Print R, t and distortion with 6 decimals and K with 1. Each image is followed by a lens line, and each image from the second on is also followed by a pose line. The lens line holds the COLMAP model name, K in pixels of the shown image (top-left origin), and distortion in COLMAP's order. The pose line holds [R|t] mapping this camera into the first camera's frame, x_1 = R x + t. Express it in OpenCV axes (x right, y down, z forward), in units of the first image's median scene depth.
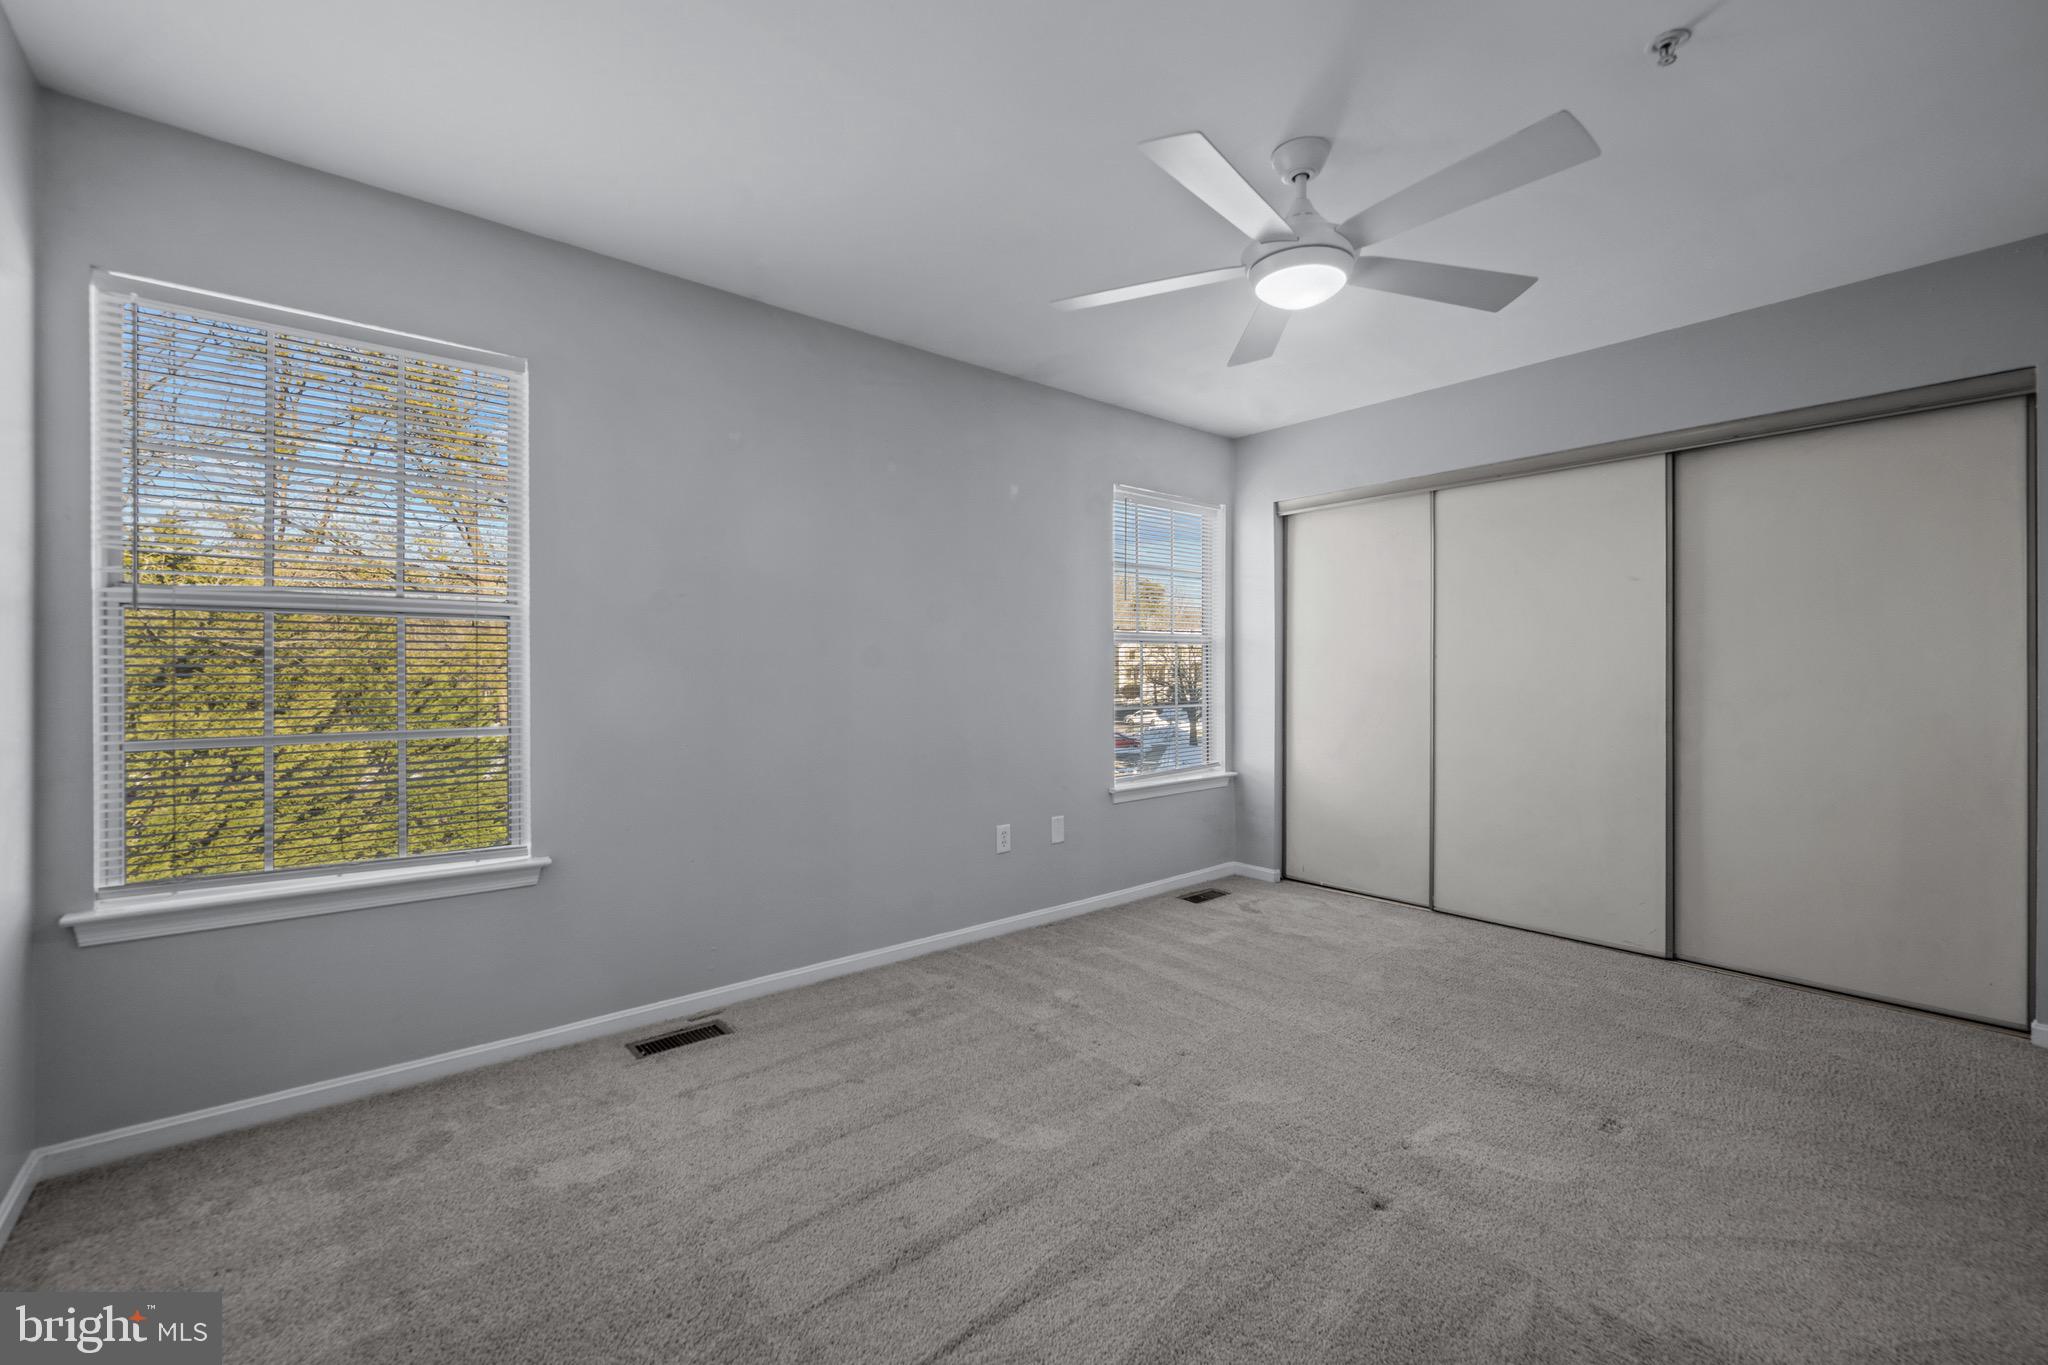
lens RADIAL K [[851.8, 0, 1024.0], [0, 851.8, 682.5], [0, 0, 1]] dist [0.001000, -0.000009]
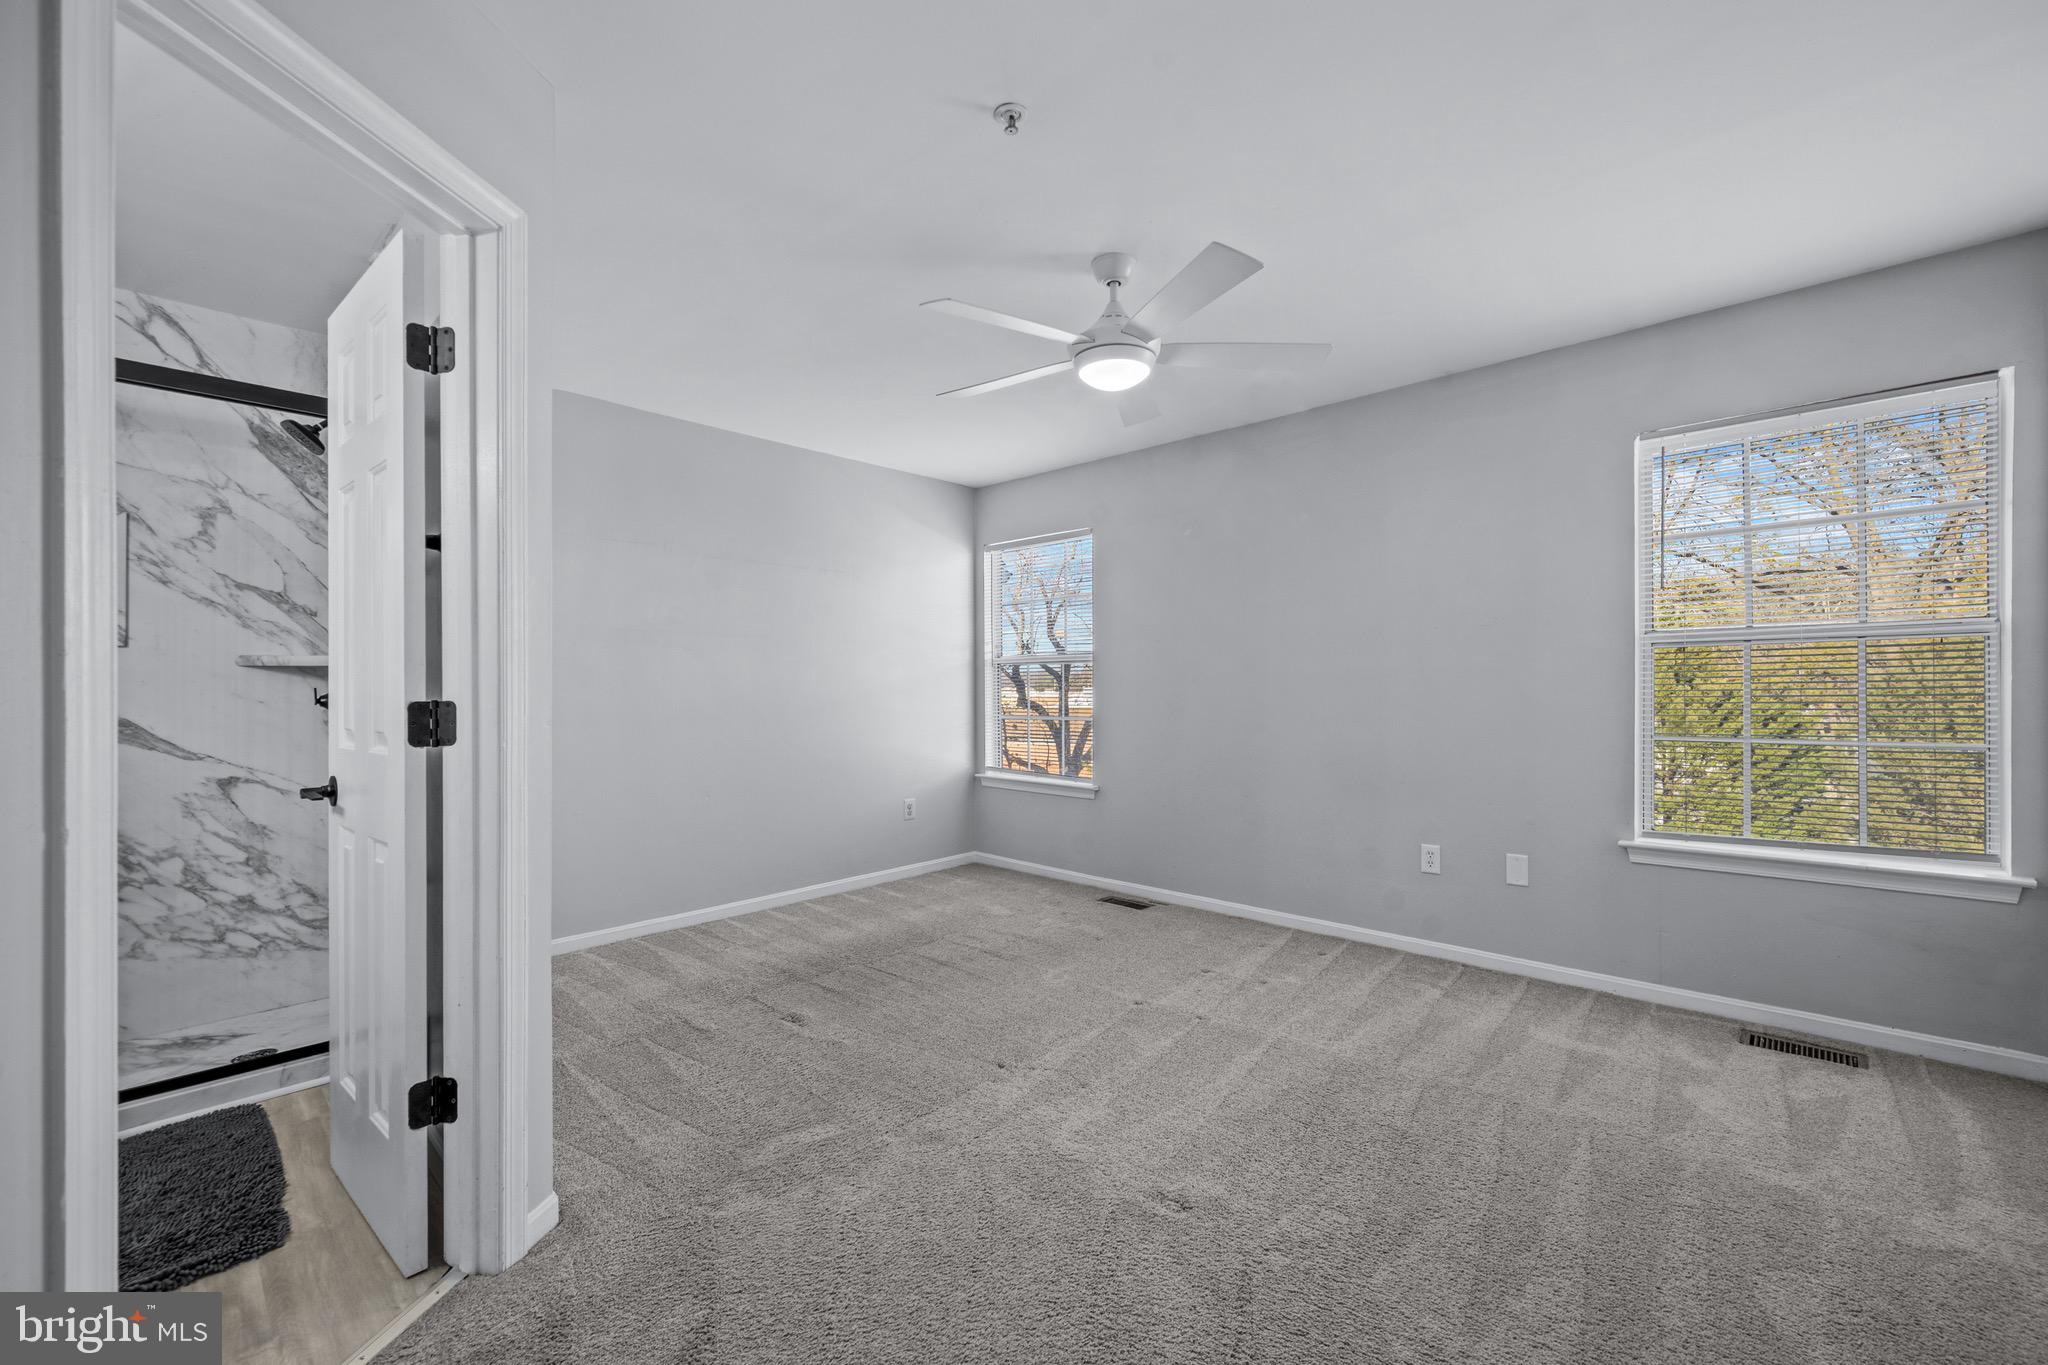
lens RADIAL K [[818.1, 0, 1020.7], [0, 818.1, 691.3], [0, 0, 1]] dist [0.000332, 0.000160]
pose [[0.113870, -0.000714, -0.993495, 0.961323], [-0.011875, 0.999927, -0.002080, -0.001121], [0.993425, 0.012034, 0.113853, 0.477983]]
